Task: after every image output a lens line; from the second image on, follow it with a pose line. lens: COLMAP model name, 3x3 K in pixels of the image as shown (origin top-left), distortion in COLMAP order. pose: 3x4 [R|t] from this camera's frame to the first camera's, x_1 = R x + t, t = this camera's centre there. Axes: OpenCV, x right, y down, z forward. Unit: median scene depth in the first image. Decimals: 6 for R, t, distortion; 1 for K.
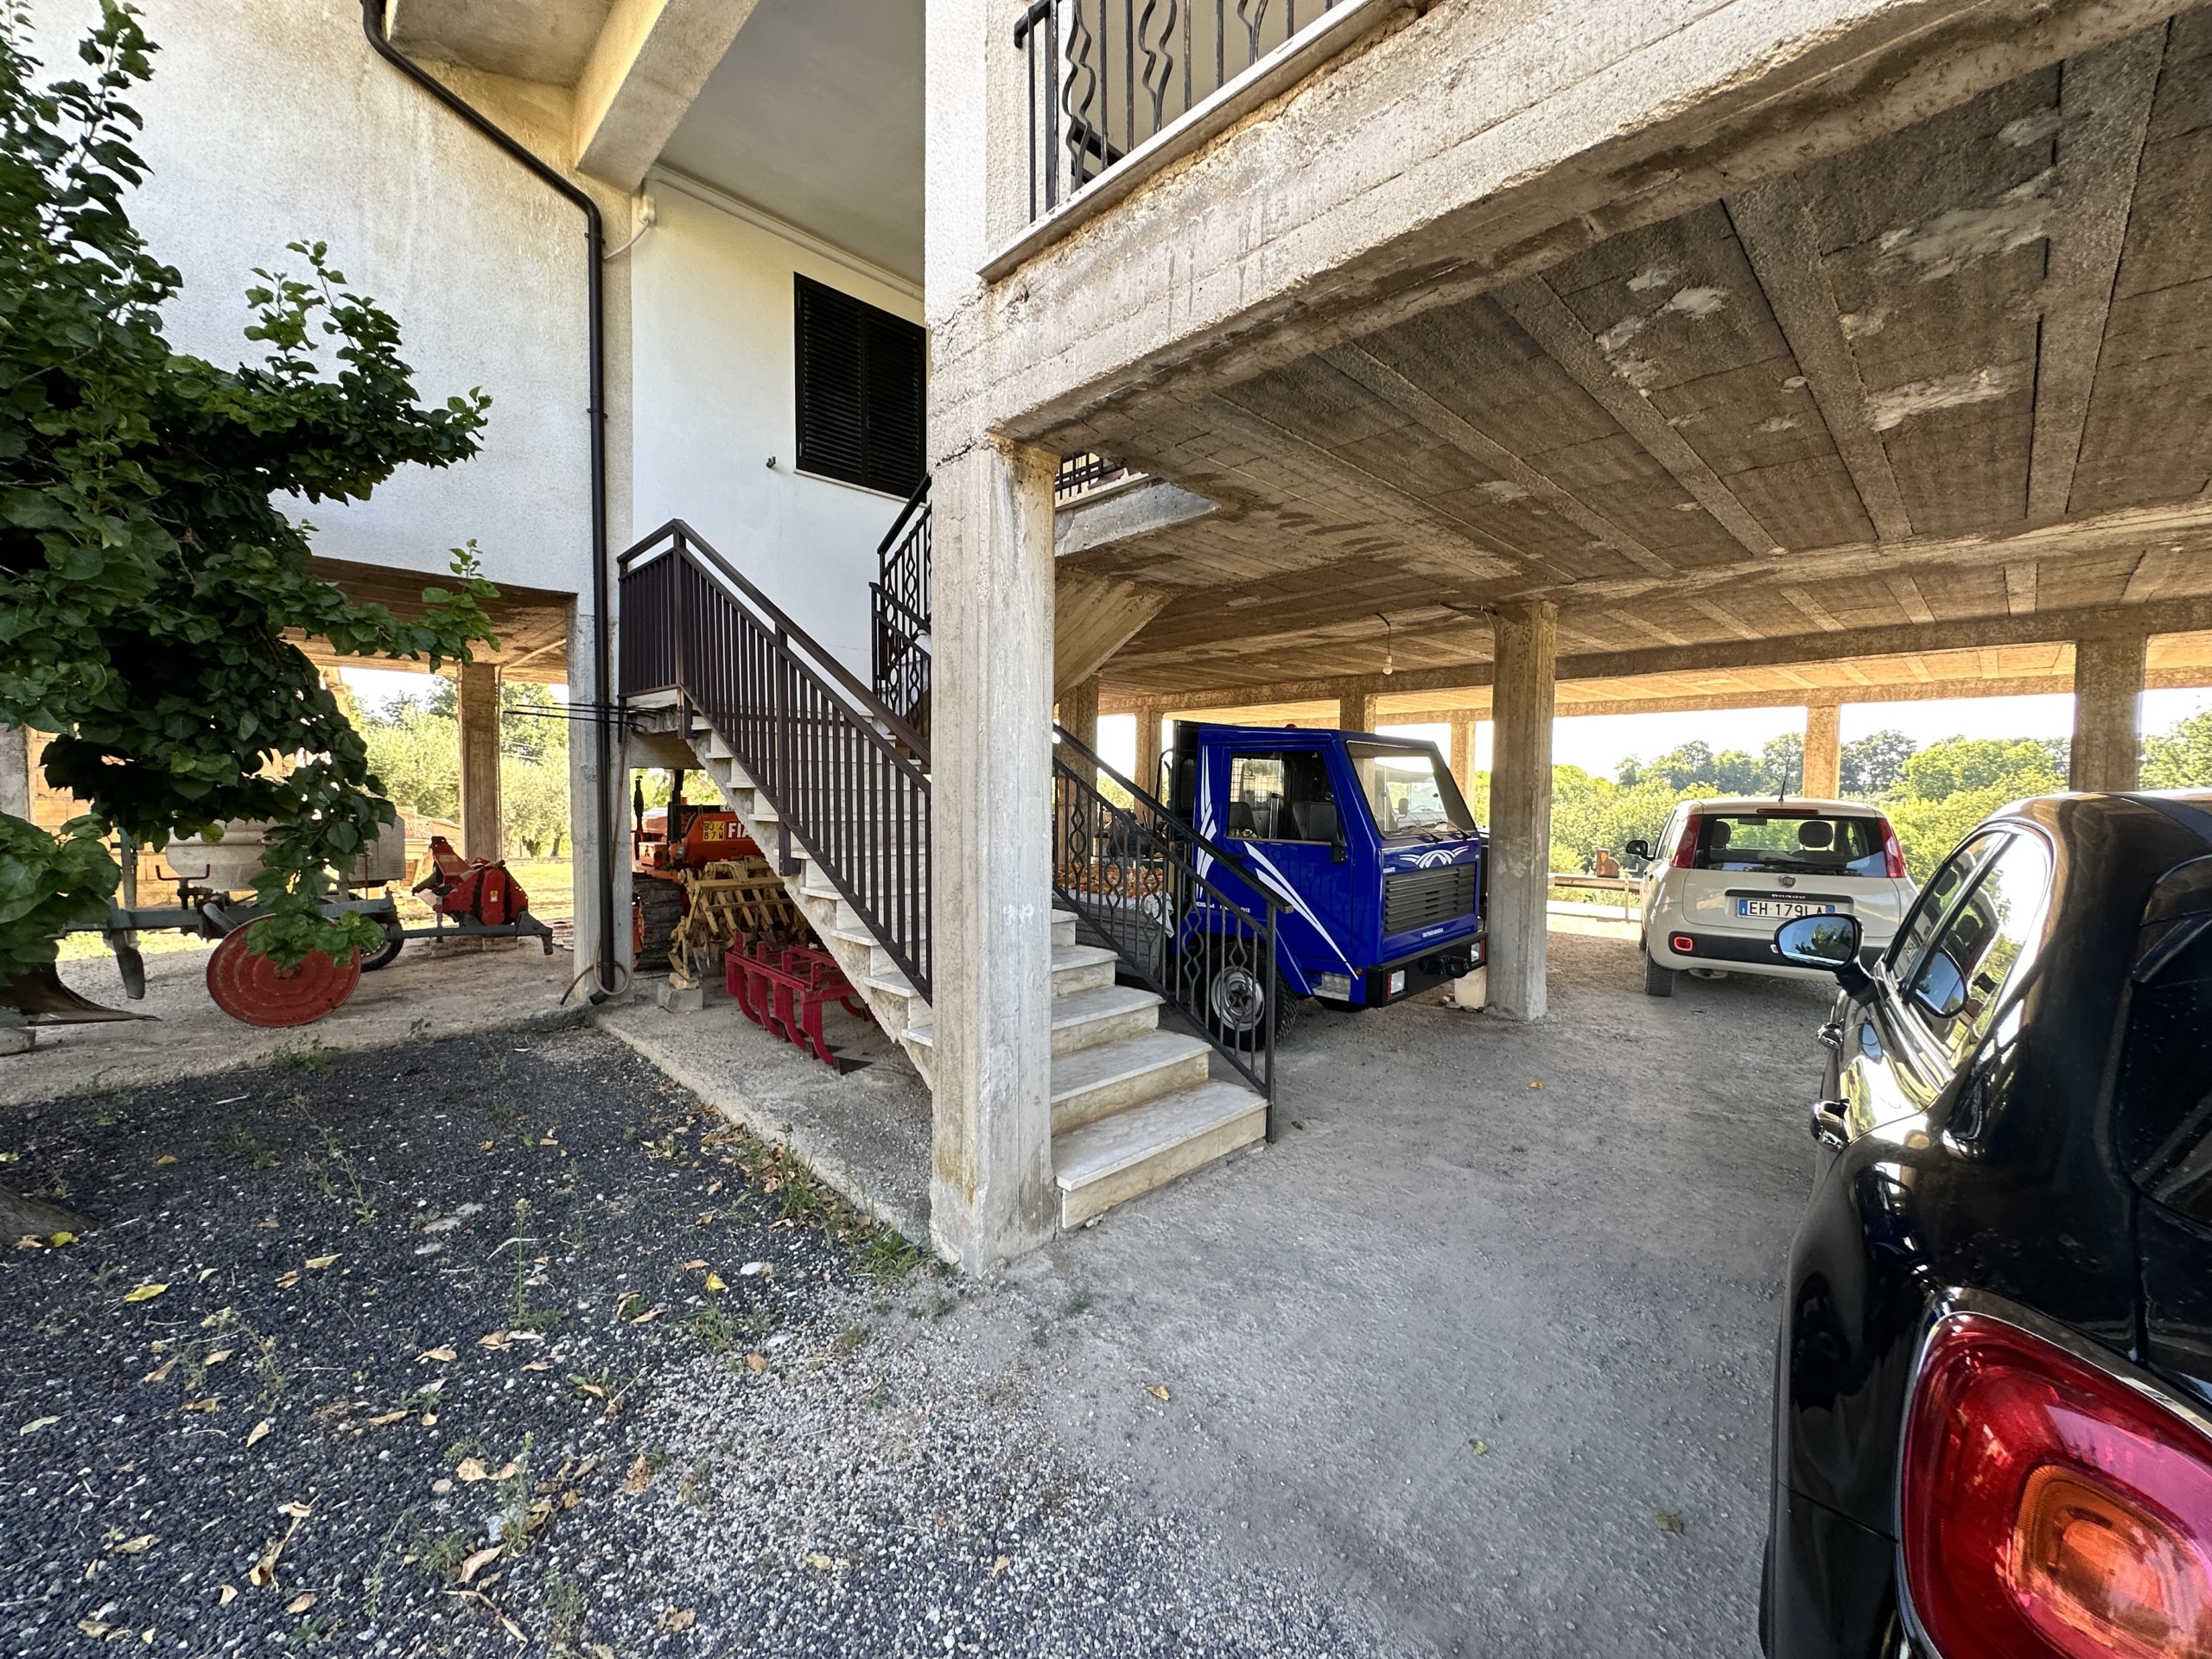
lens RADIAL K [[880.8, 0, 1103.3], [0, 880.8, 836.2], [0, 0, 1]] dist [-0.000865, 0.000304]
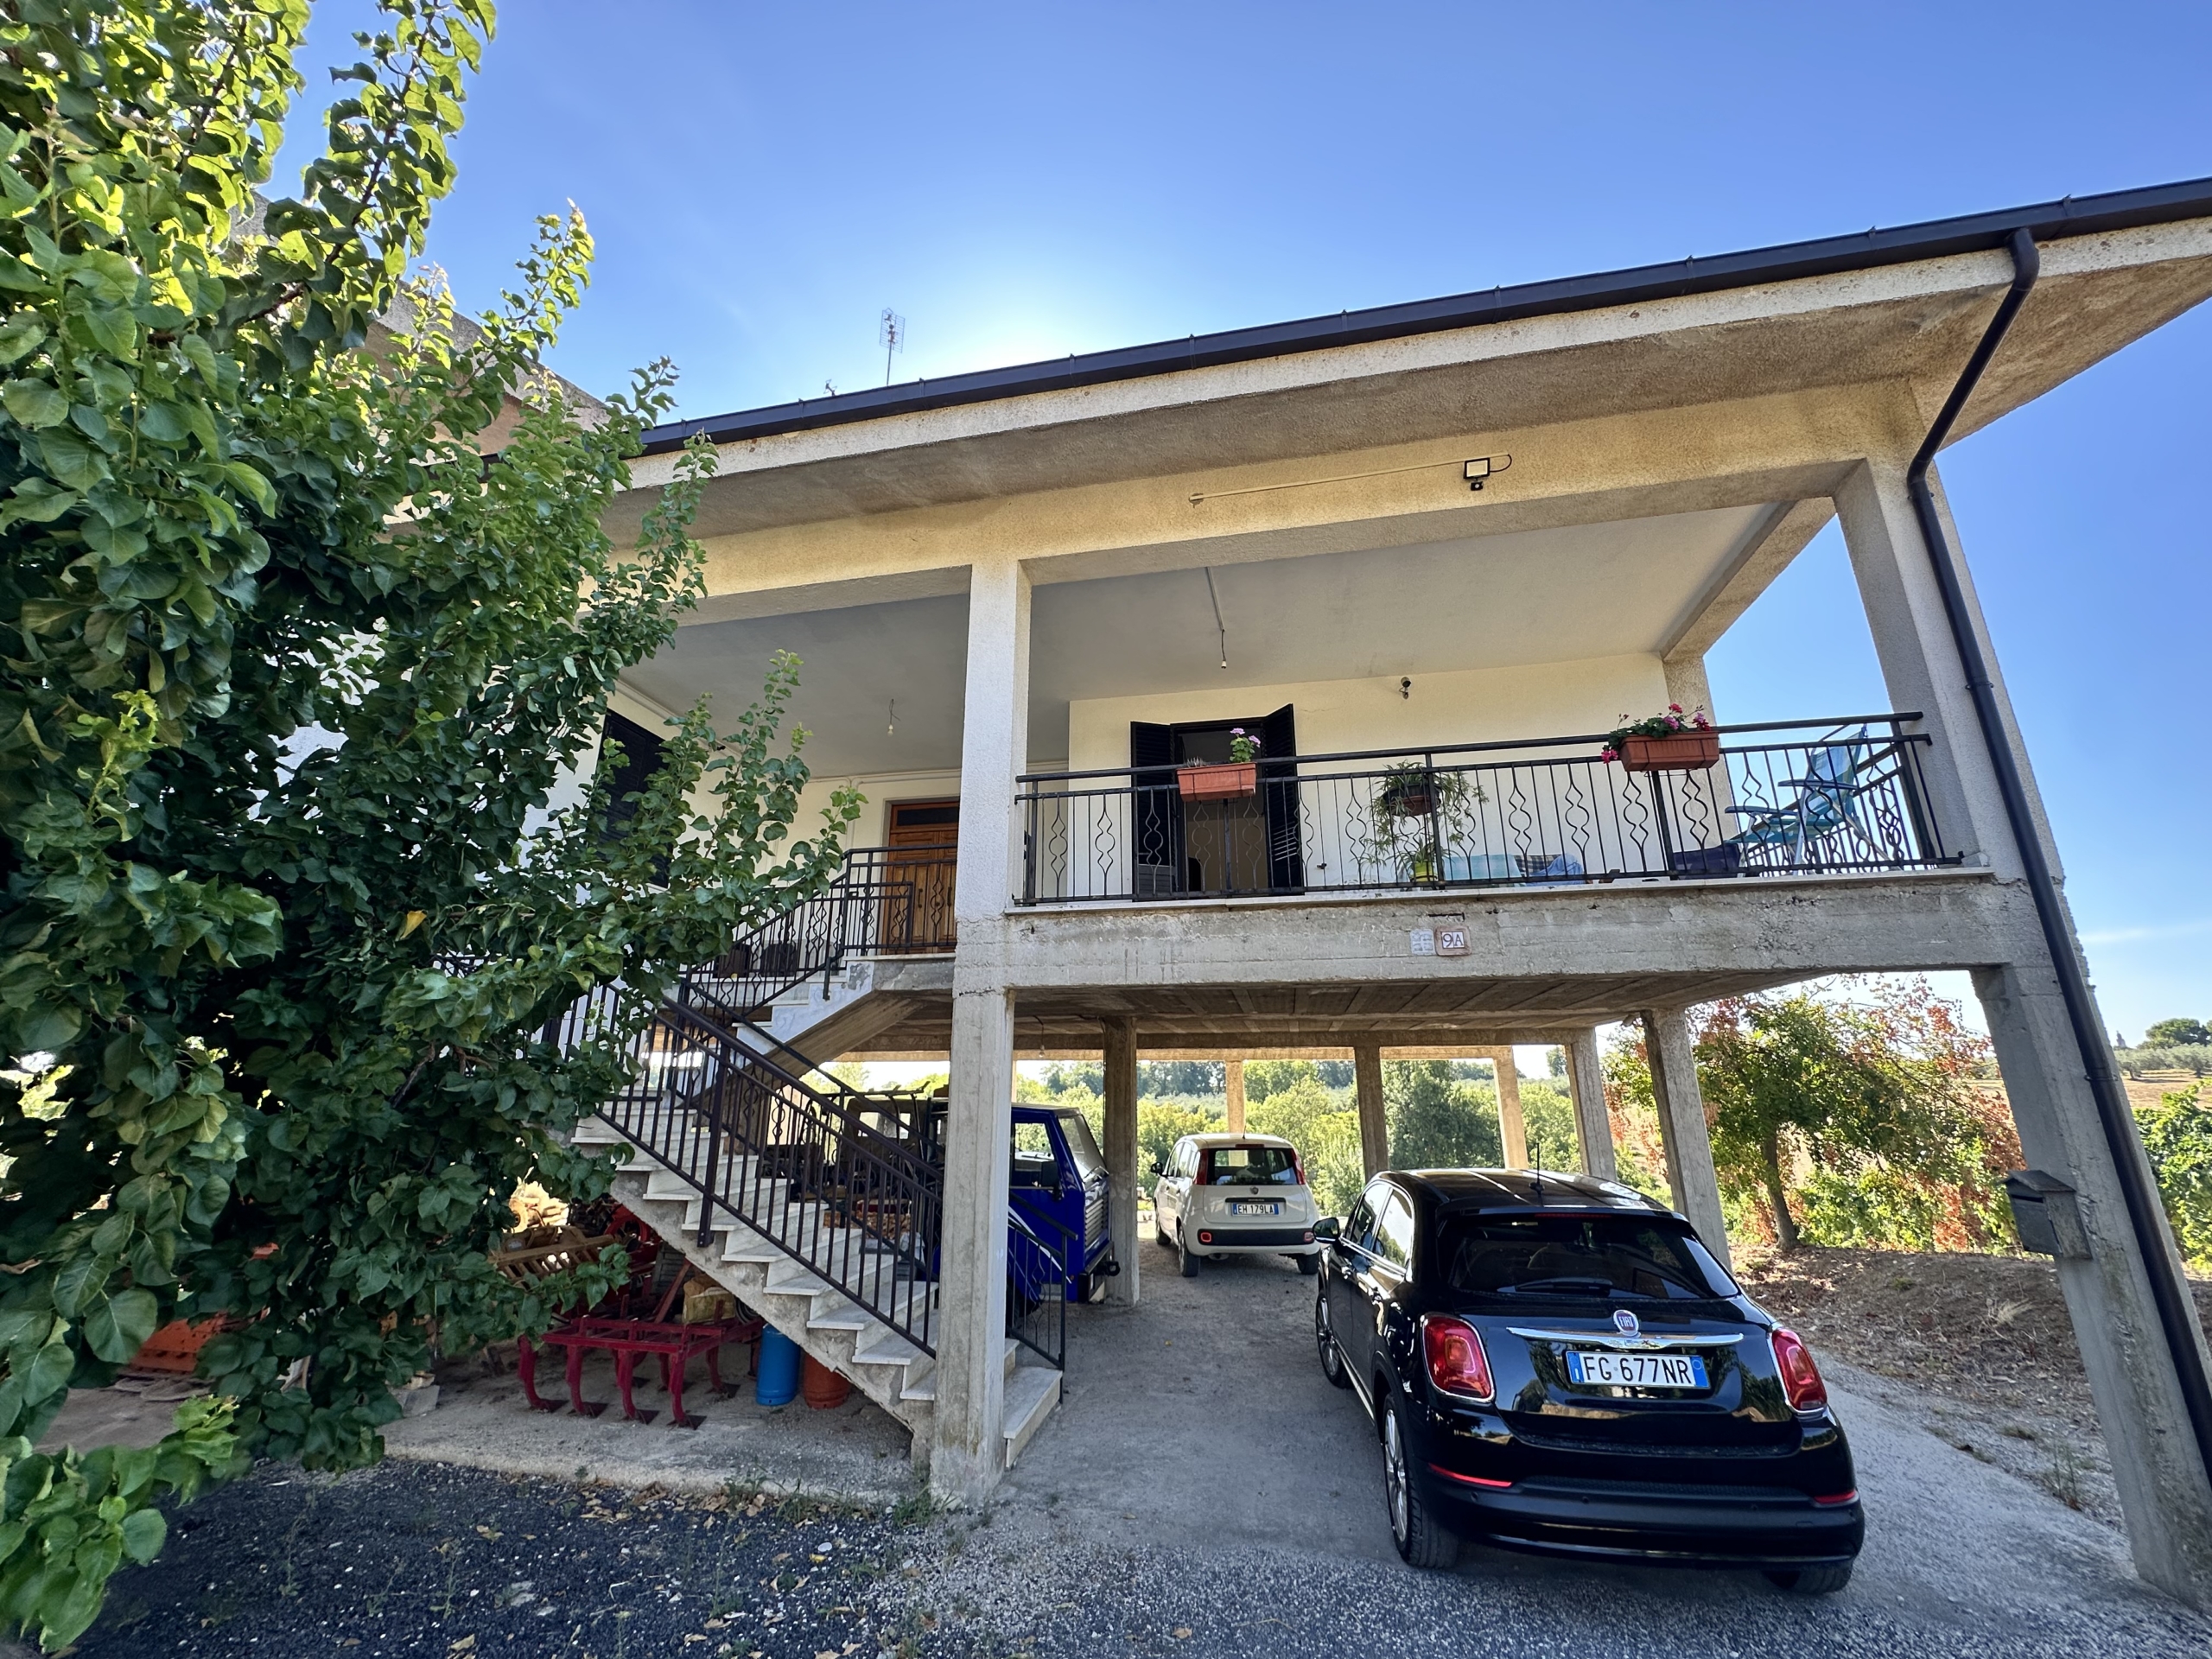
lens RADIAL K [[880.8, 0, 1114.8], [0, 880.8, 838.3], [0, 0, 1]] dist [-0.000865, 0.000304]
pose [[0.821556, 0.153608, 0.549045, -0.736942], [0.034316, 0.947952, -0.316558, -0.099988], [-0.569095, 0.278911, 0.773524, -0.525992]]
